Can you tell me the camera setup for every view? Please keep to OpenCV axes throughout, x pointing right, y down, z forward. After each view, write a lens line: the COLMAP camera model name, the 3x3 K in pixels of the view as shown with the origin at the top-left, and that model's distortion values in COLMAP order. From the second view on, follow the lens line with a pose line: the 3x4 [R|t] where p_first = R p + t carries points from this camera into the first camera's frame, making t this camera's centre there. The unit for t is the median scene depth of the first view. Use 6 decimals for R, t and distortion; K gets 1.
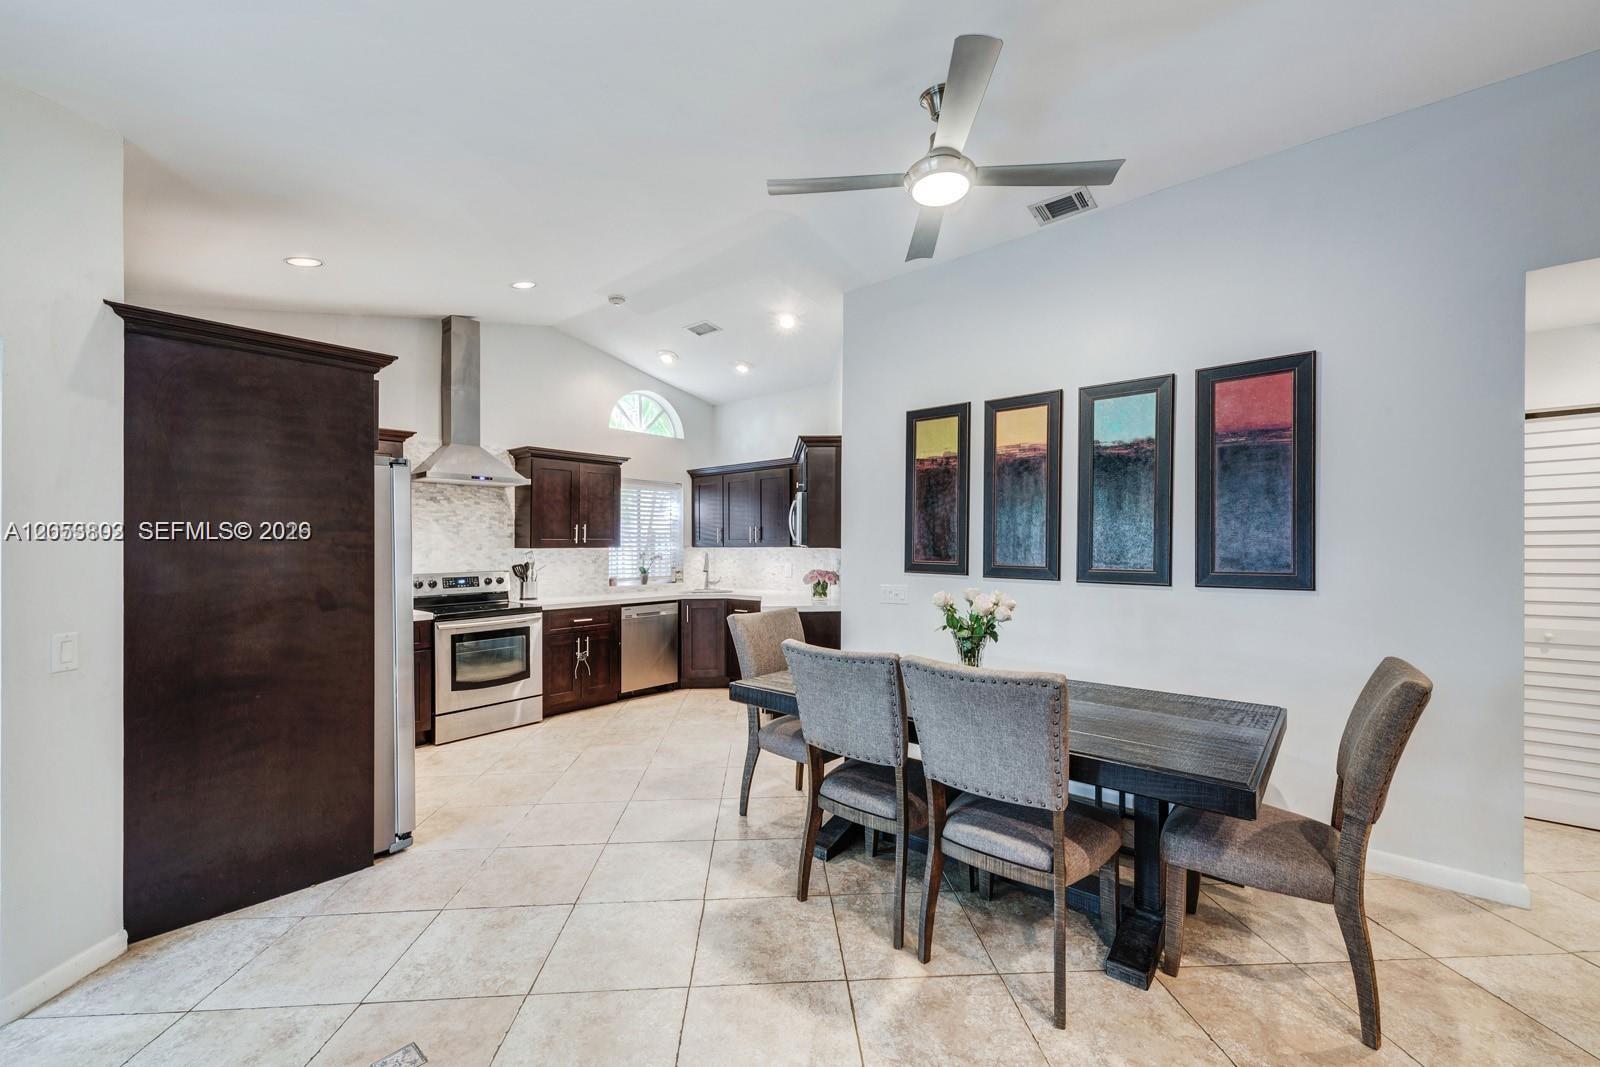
lens RADIAL K [[668.2, 0, 817.4], [0, 668.2, 543.3], [0, 0, 1]] dist [0.016006, -0.001019]
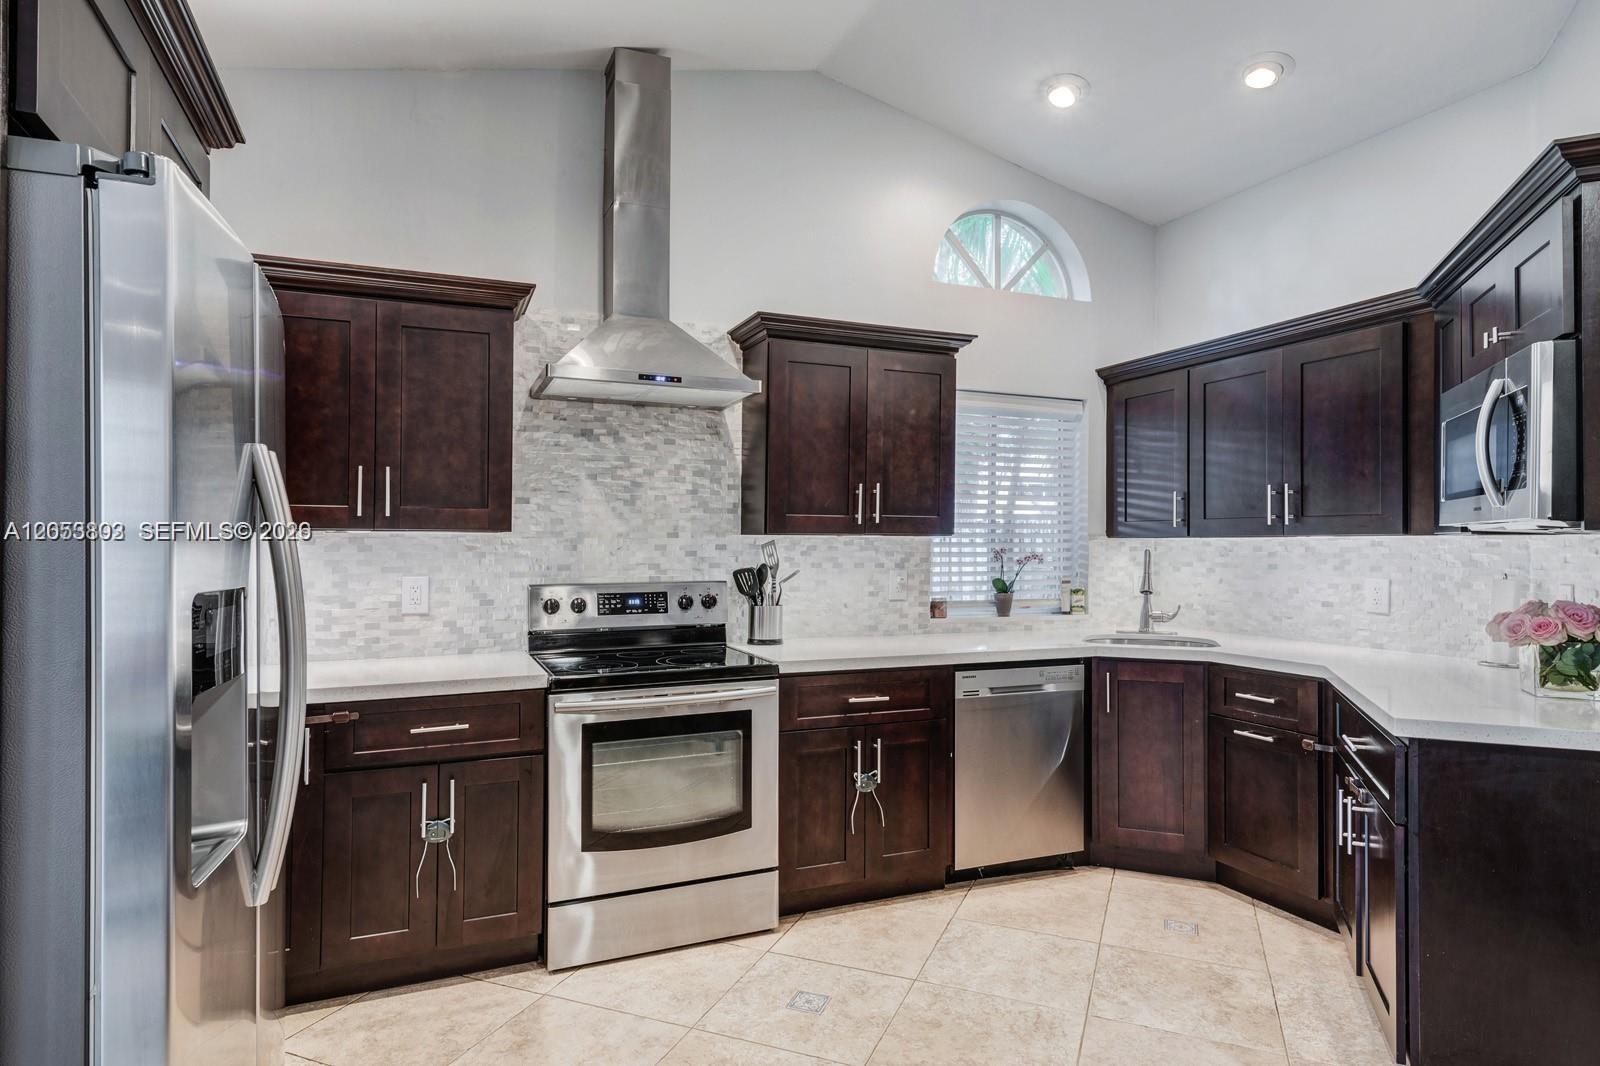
lens RADIAL K [[903.8, 0, 780.7], [0, 903.8, 542.8], [0, 0, 1]] dist [0.021425, -0.003706]
pose [[0.888049, 0.004805, -0.459723, -0.132203], [-0.004868, 0.999988, 0.001049, 0.012837], [0.459723, 0.001307, 0.888062, 0.454500]]
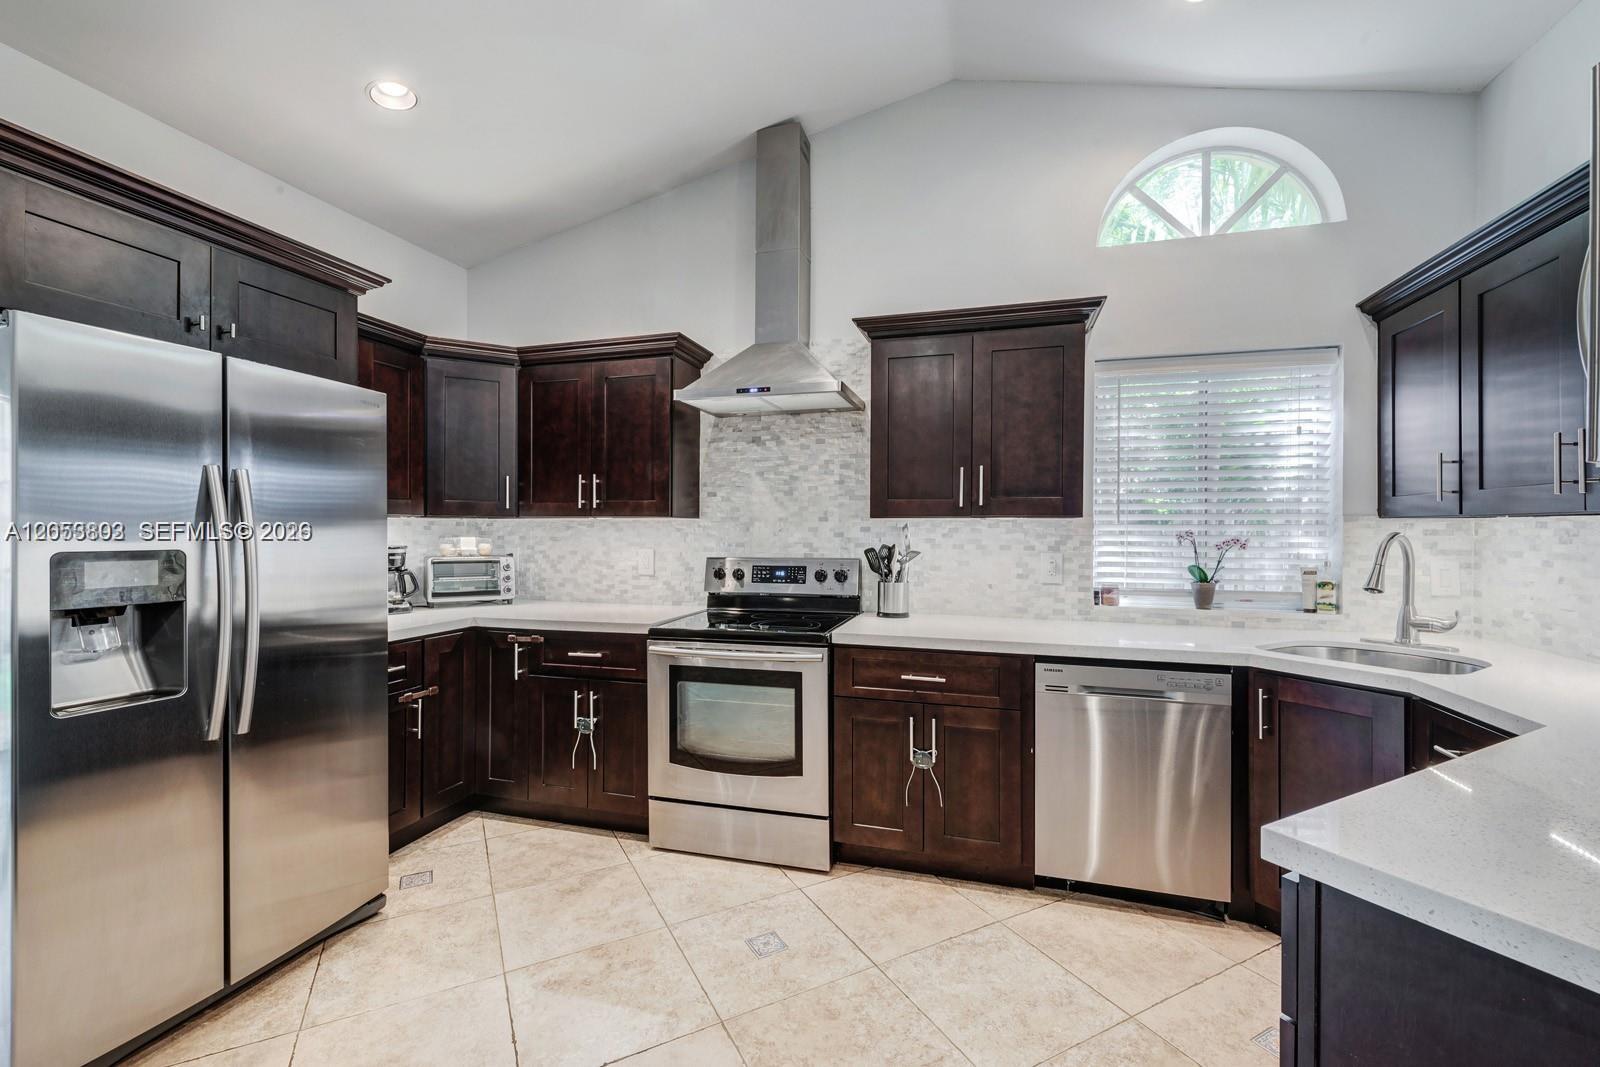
lens RADIAL K [[675.6, 0, 788.9], [0, 675.6, 529.8], [0, 0, 1]] dist [0.011526, -0.005664]
pose [[0.395867, 0.008126, -0.918272, 0.025690], [-0.001323, 0.999965, 0.008279, 0.012755], [0.918307, -0.002062, 0.395864, 0.745800]]
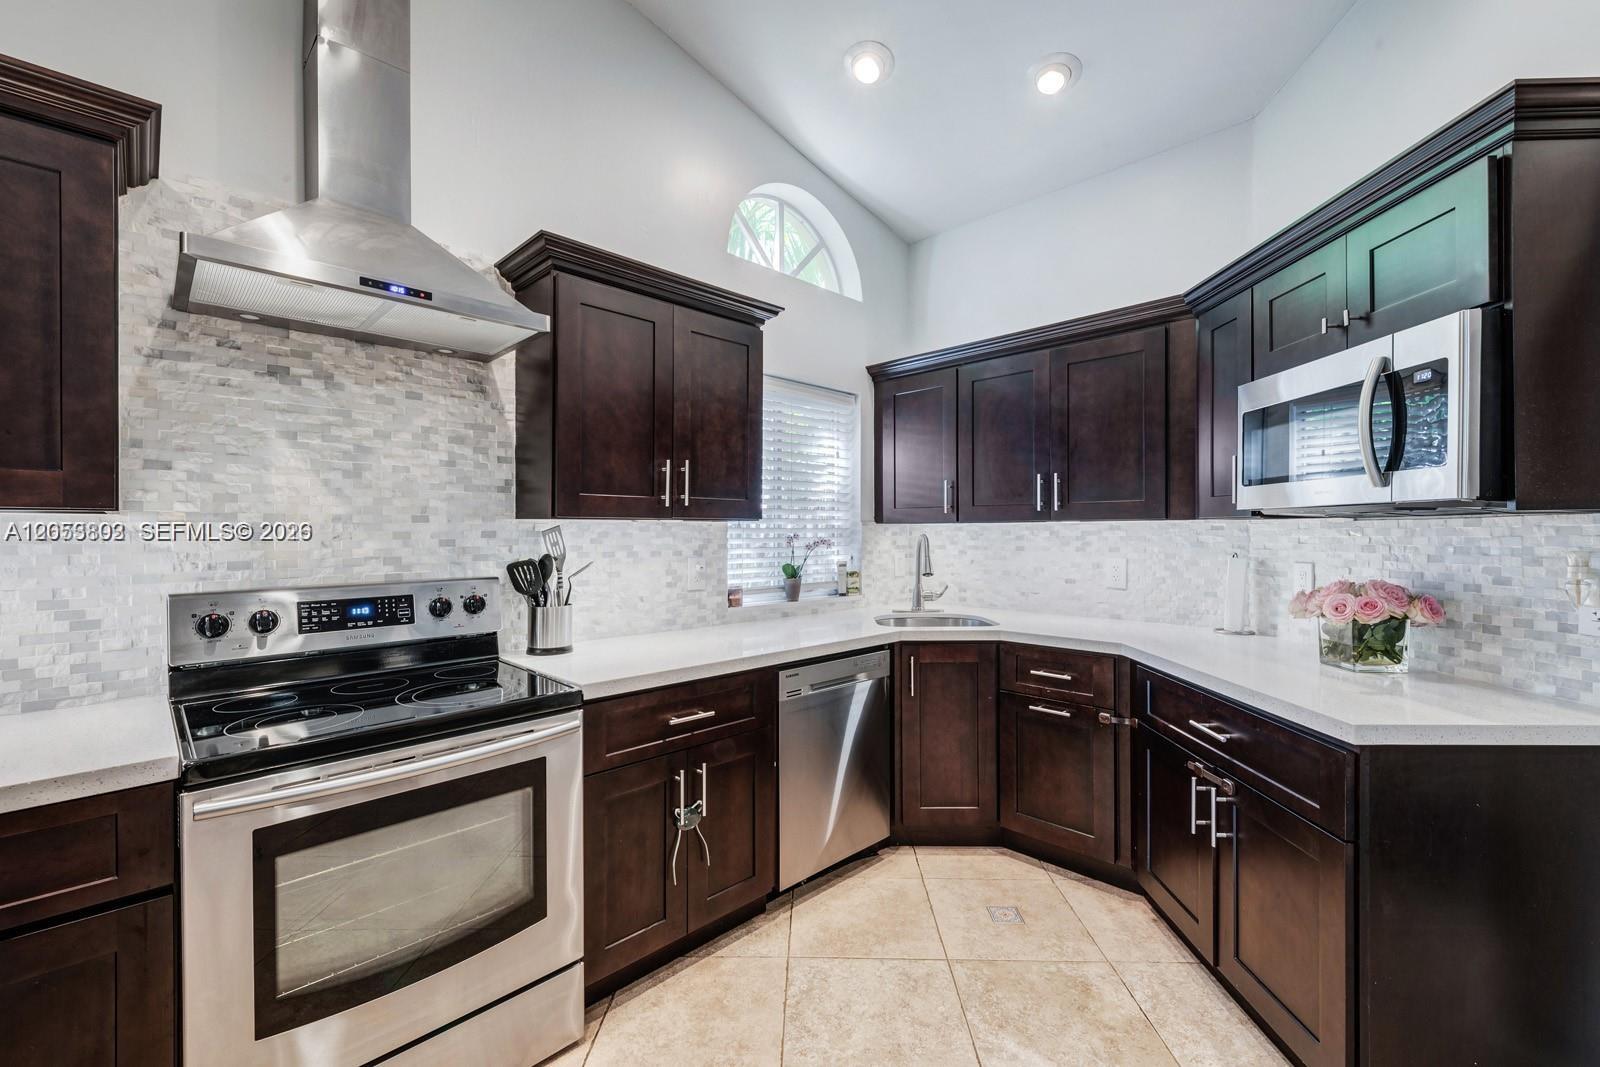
lens RADIAL K [[675.6, 0, 792.2], [0, 675.6, 539.1], [0, 0, 1]] dist [0.011526, -0.005664]
pose [[0.995632, 0.002988, -0.093313, -0.265163], [-0.001691, 0.999901, 0.013966, 0.013877], [0.093346, -0.013747, 0.995539, 0.649452]]
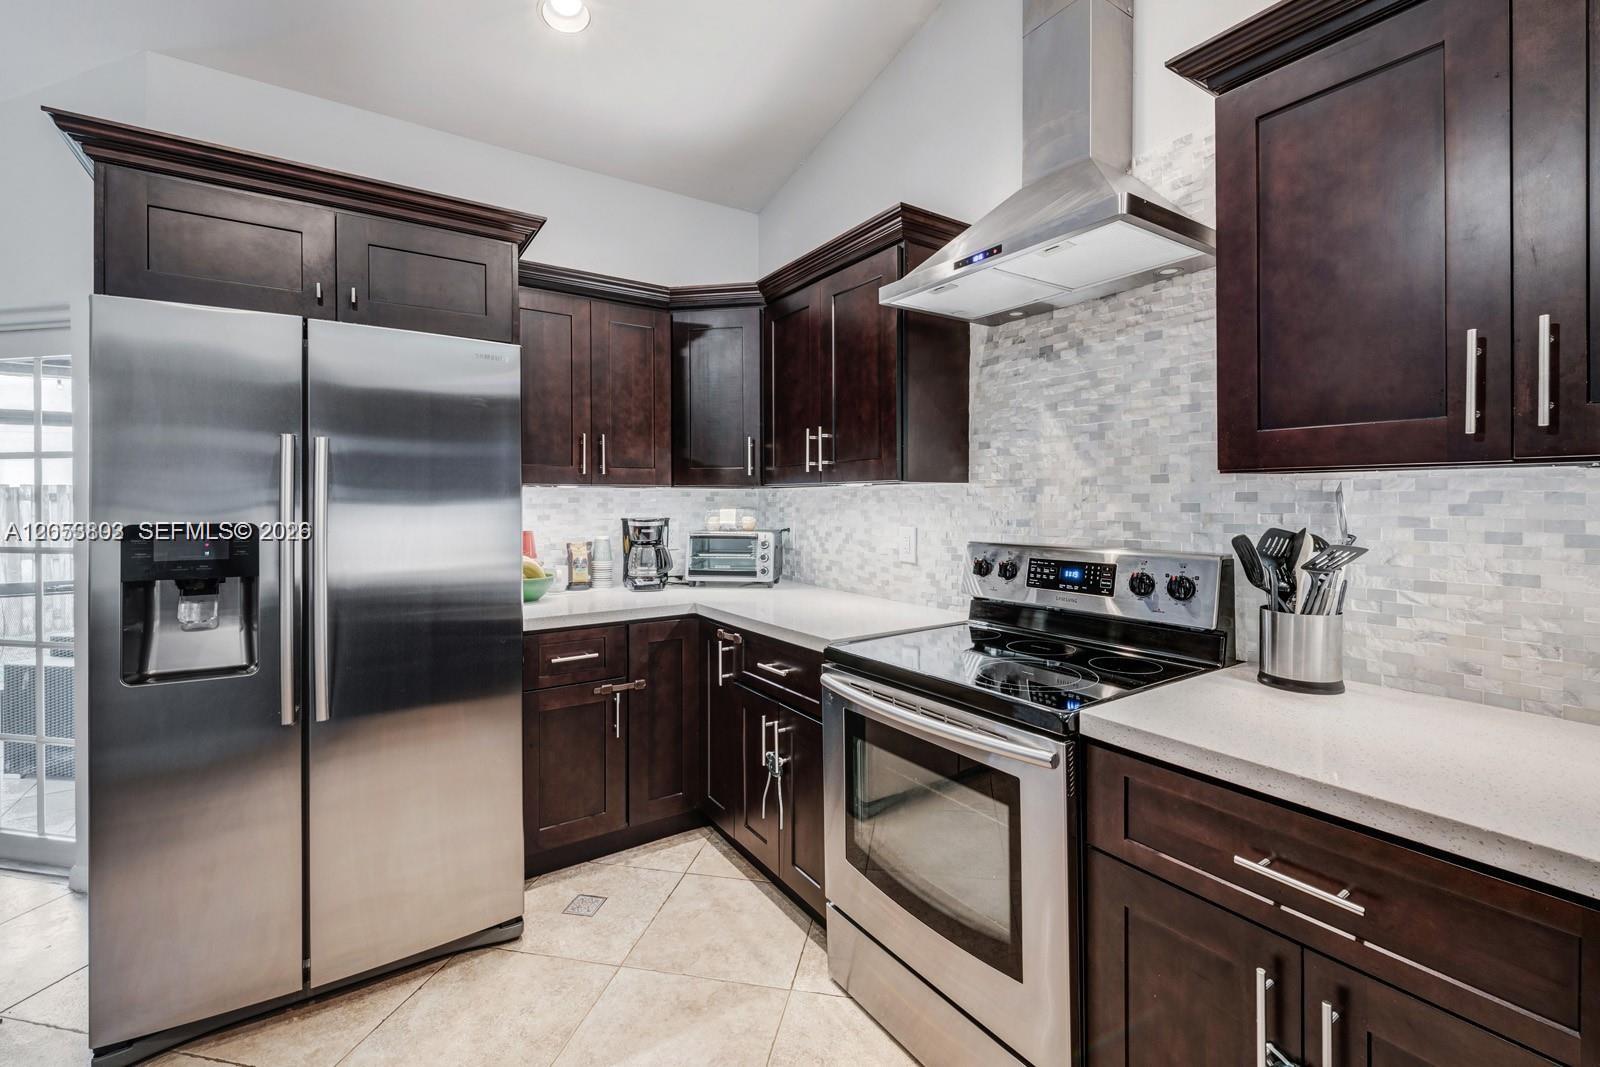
lens RADIAL K [[675.6, 0, 803.5], [0, 675.6, 501.1], [0, 0, 1]] dist [0.011526, -0.005664]
pose [[-0.268196, 0.008714, -0.963325, -0.152025], [0.008713, 0.999940, 0.006619, 0.015287], [0.963325, -0.006618, -0.268256, 0.932391]]
